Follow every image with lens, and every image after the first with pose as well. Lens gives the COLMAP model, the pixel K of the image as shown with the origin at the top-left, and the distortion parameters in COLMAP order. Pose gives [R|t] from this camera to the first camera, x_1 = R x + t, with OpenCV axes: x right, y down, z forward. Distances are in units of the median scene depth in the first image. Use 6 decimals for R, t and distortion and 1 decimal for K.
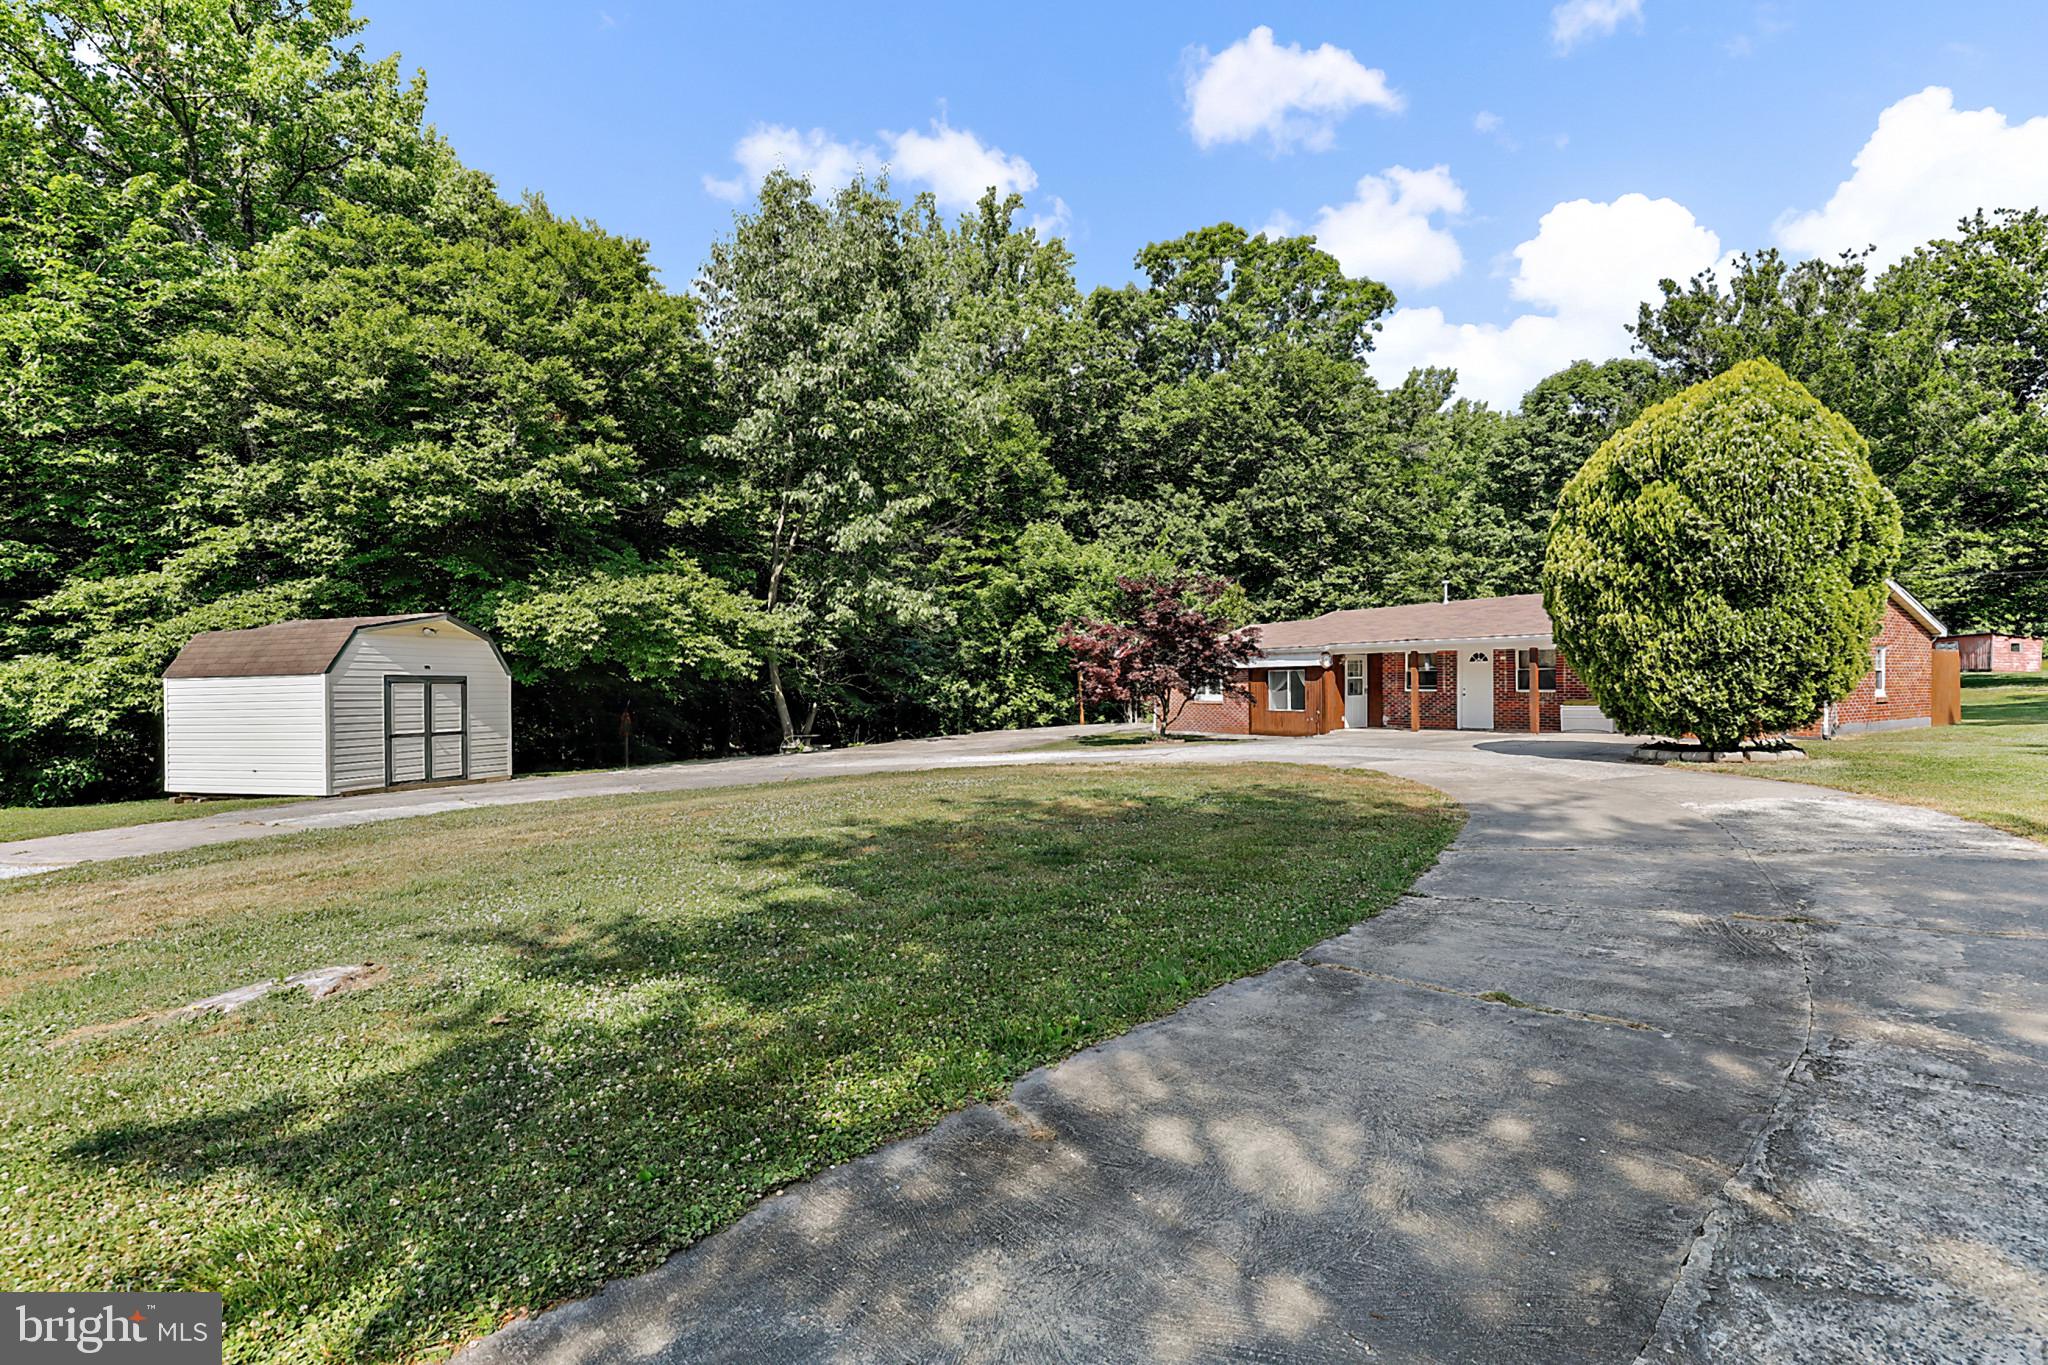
lens RADIAL K [[966.6, 0, 1012.5], [0, 966.6, 679.6], [0, 0, 1]] dist [-0.011729, -0.000566]
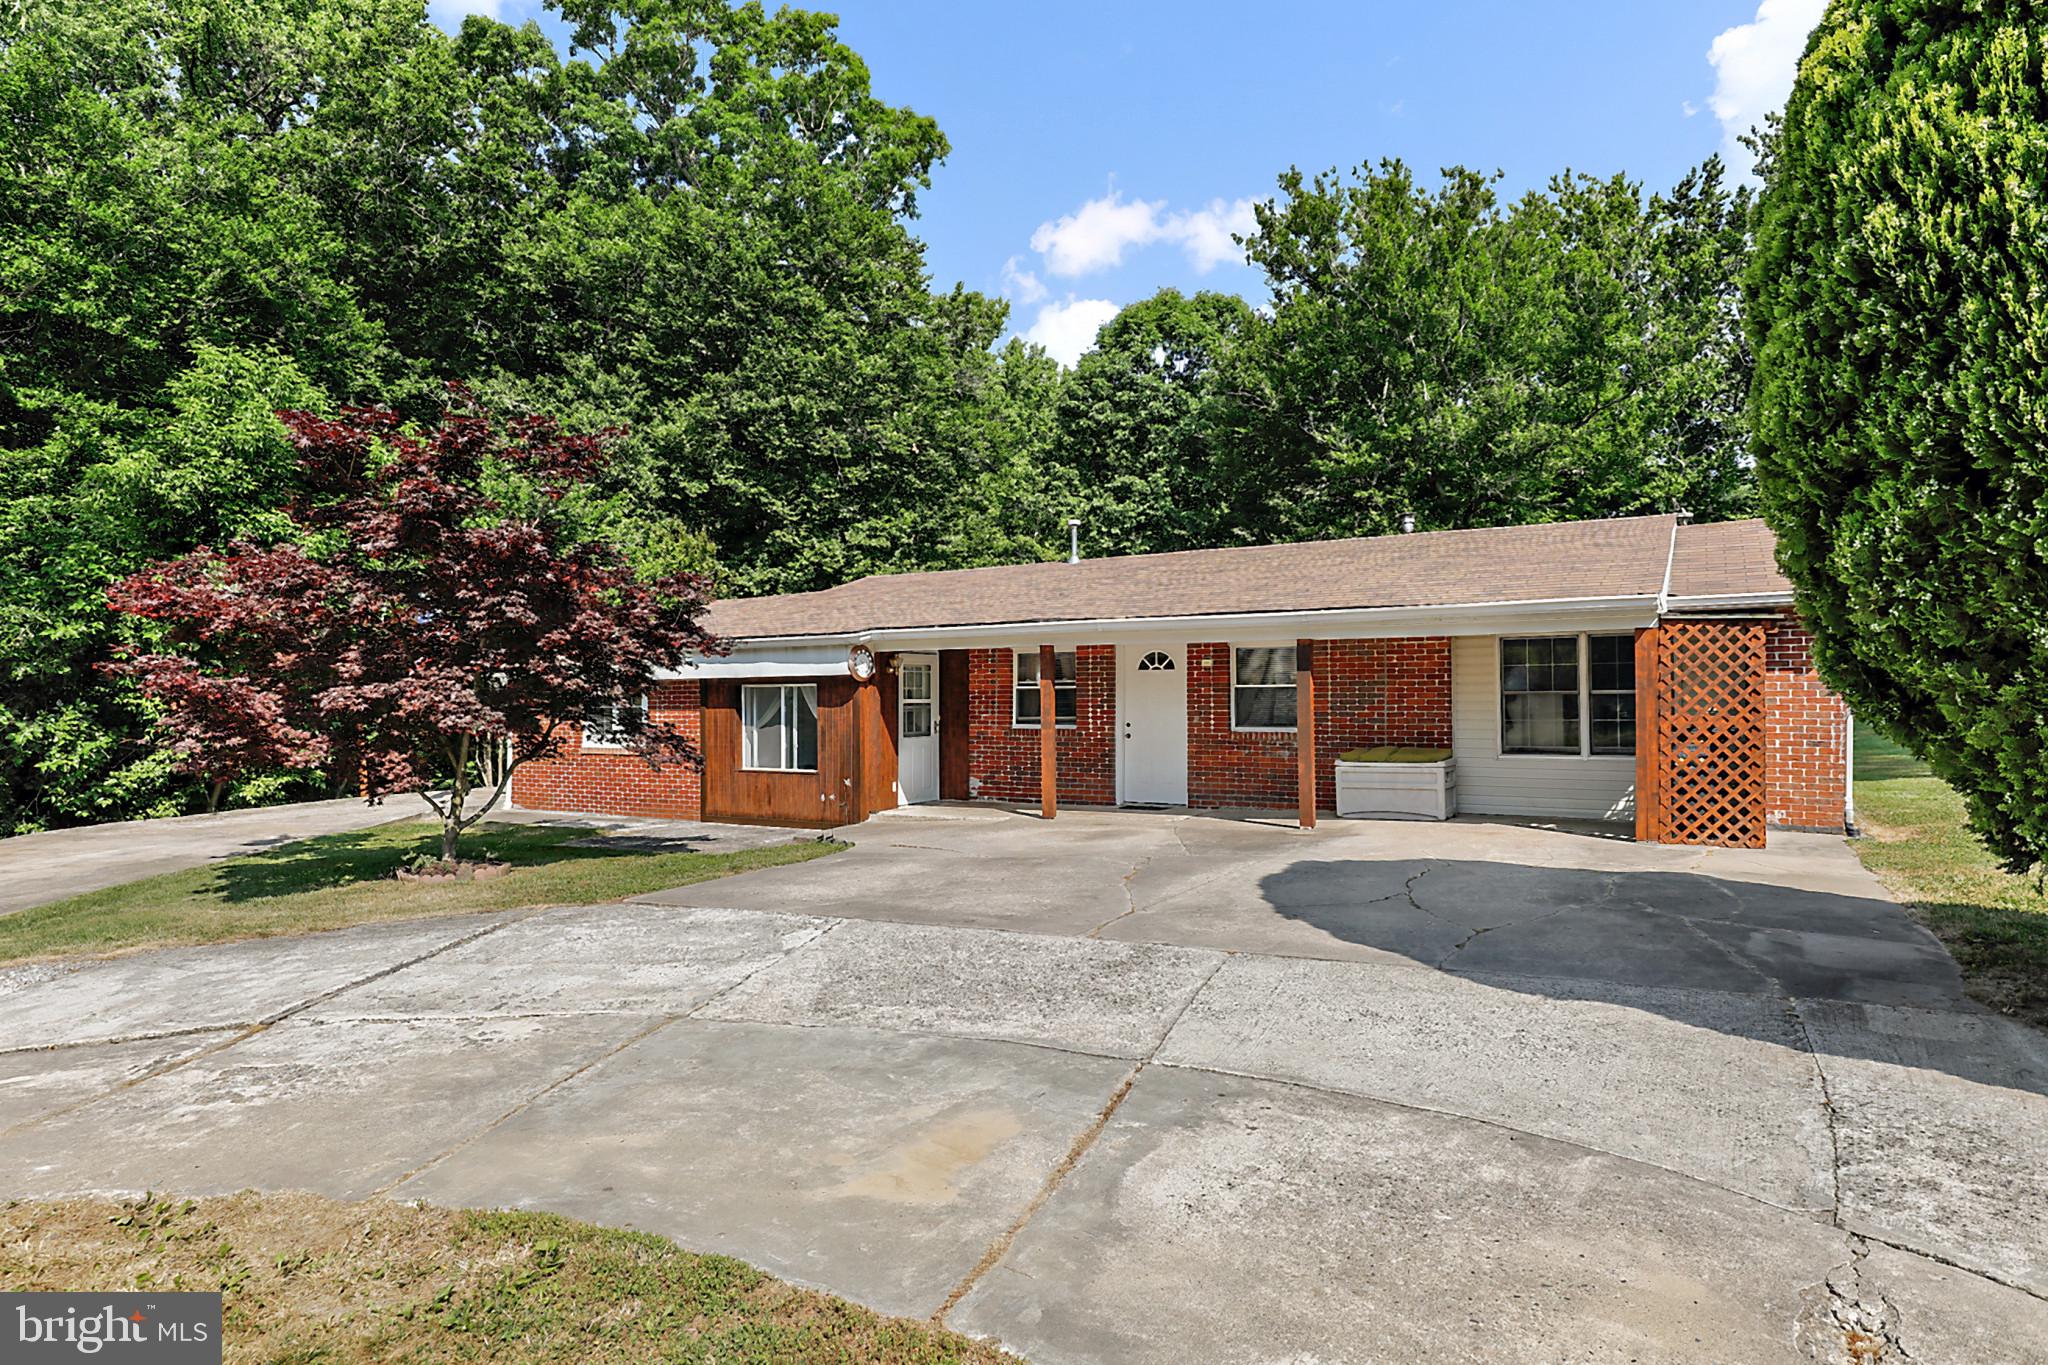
lens RADIAL K [[966.6, 0, 1012.5], [0, 966.6, 679.6], [0, 0, 1]] dist [-0.011729, -0.000566]
pose [[0.880242, 0.008721, 0.474445, 0.121857], [-0.001621, 0.999881, -0.015372, -0.003878], [-0.474522, 0.012762, 0.880151, 0.404002]]
